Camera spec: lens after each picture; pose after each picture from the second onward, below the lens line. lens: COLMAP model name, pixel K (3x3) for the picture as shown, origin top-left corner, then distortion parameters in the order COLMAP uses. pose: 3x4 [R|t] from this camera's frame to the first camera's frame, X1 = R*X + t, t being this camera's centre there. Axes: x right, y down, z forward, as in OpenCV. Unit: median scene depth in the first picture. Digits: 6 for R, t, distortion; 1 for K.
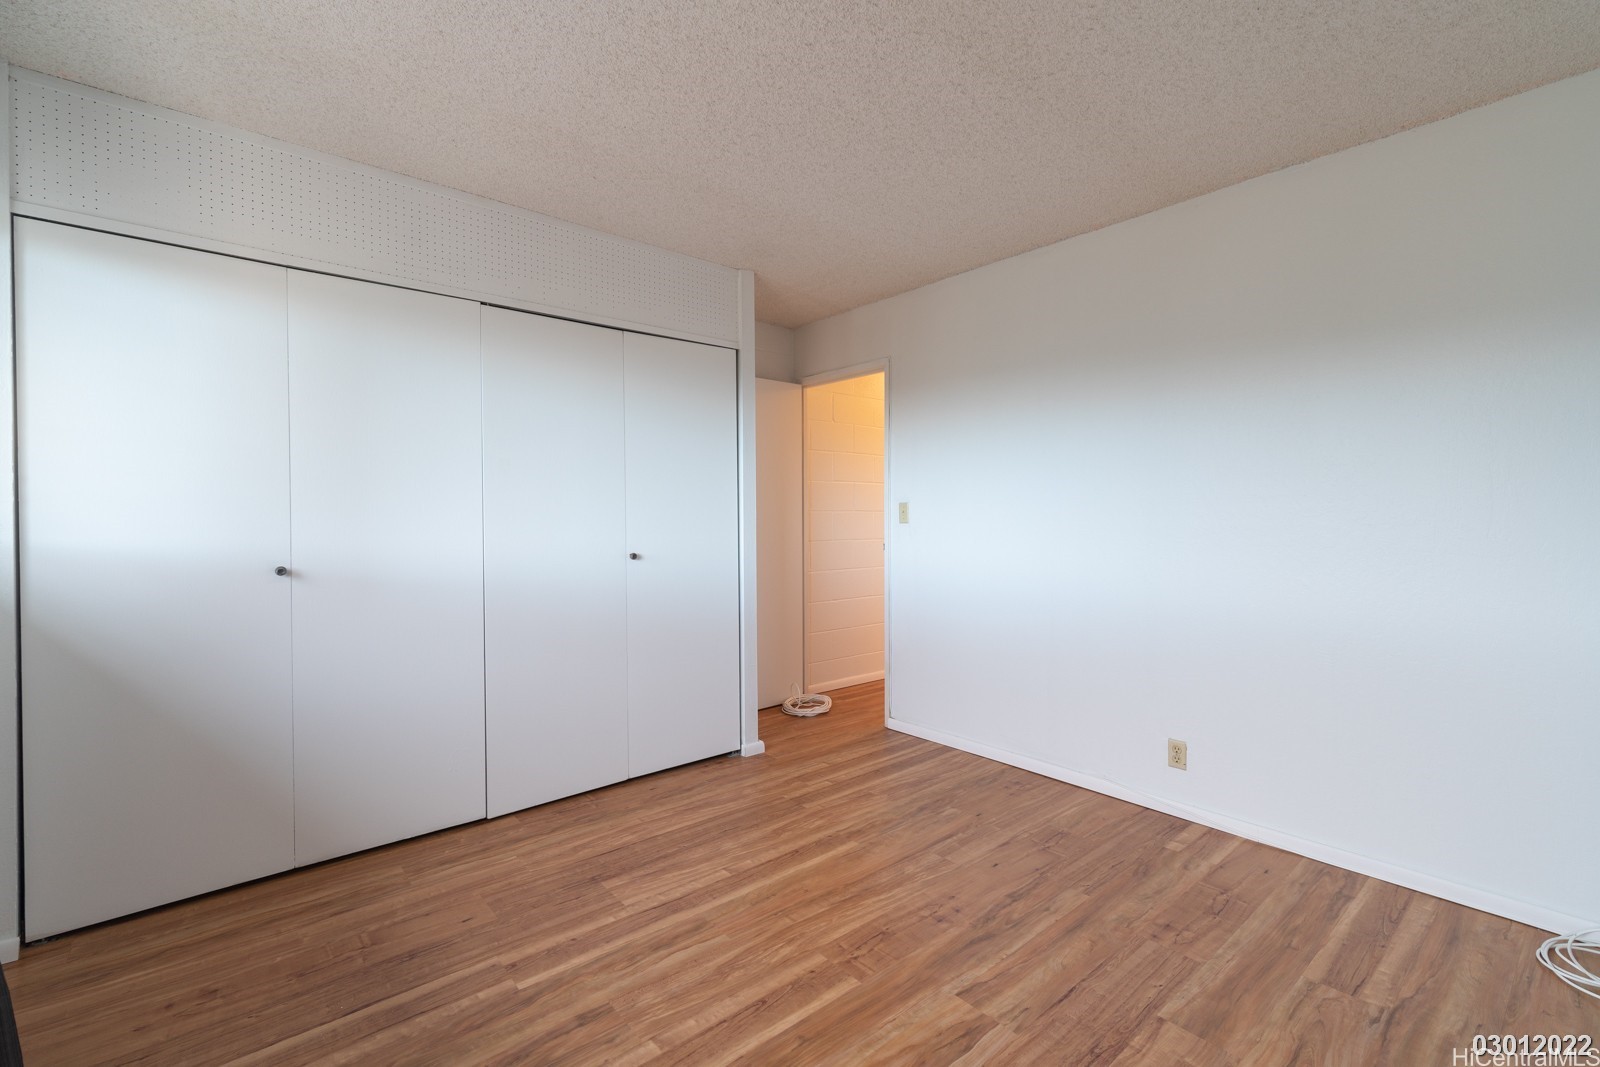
lens RADIAL K [[711.3, 0, 796.6], [0, 711.3, 527.0], [0, 0, 1]] dist [0.019120, -0.000671]
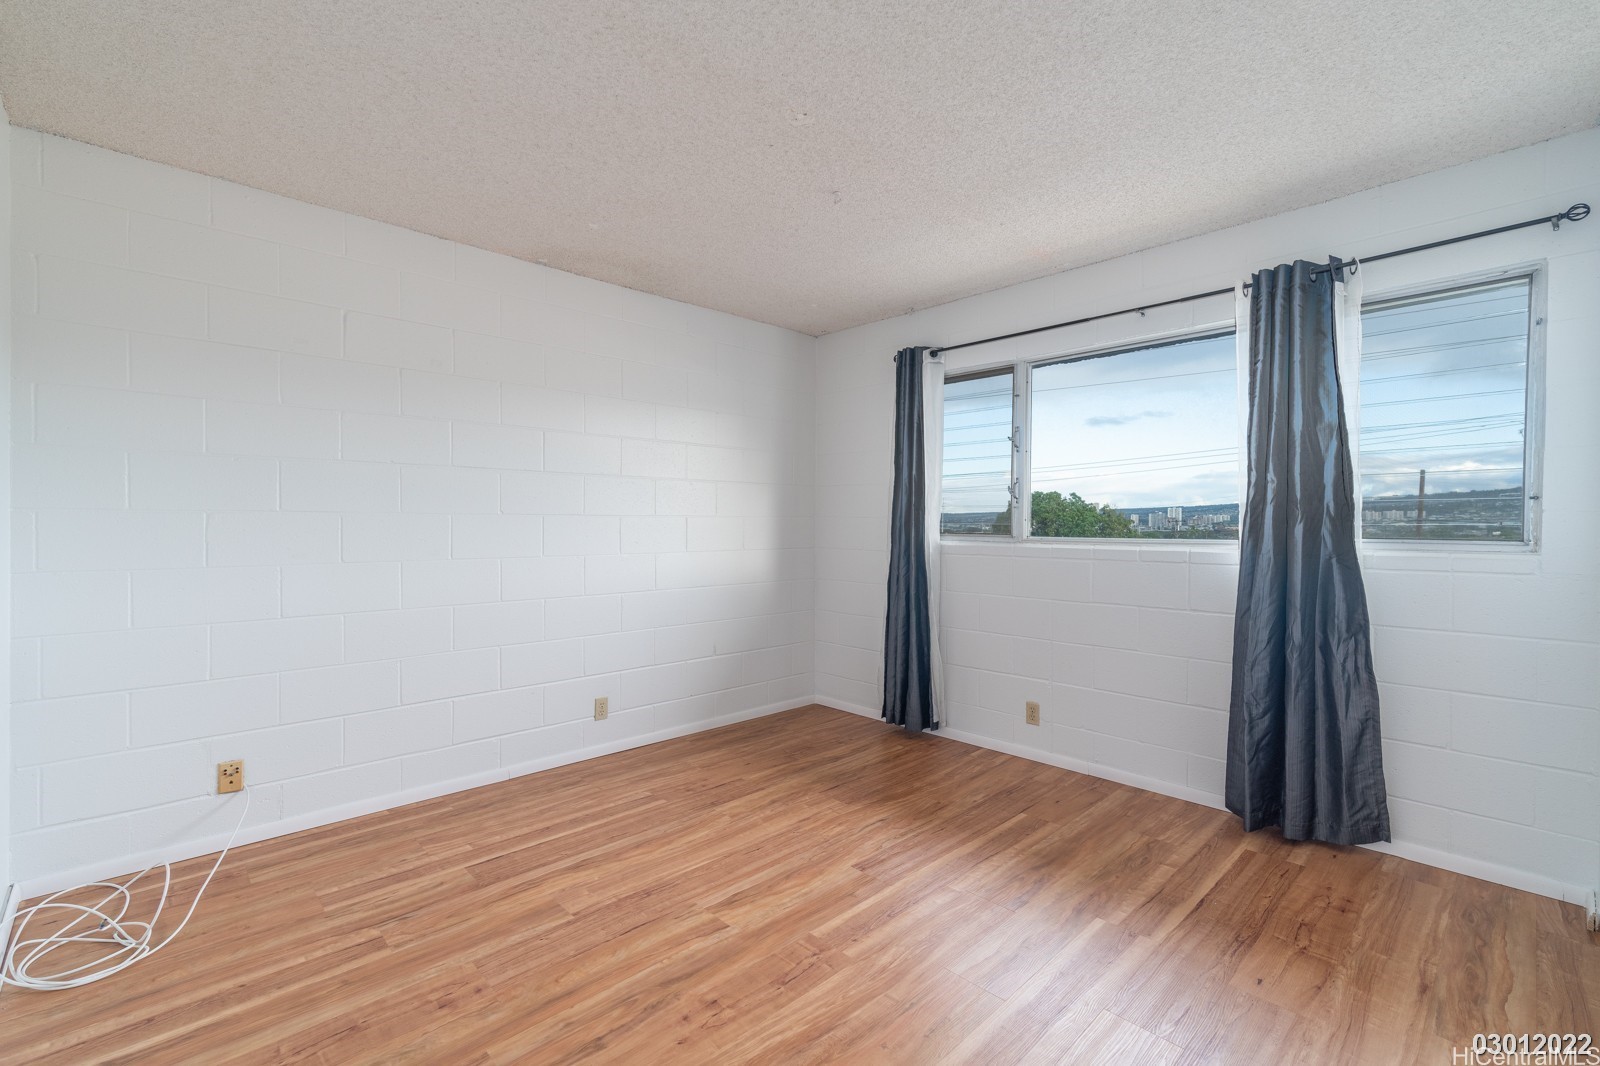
lens RADIAL K [[711.3, 0, 797.9], [0, 711.3, 528.0], [0, 0, 1]] dist [0.019120, -0.000671]
pose [[-0.998203, -0.000443, -0.059923, 0.163759], [-0.001629, 0.999804, 0.019748, -0.019647], [0.059902, 0.019810, -0.998008, 1.959104]]
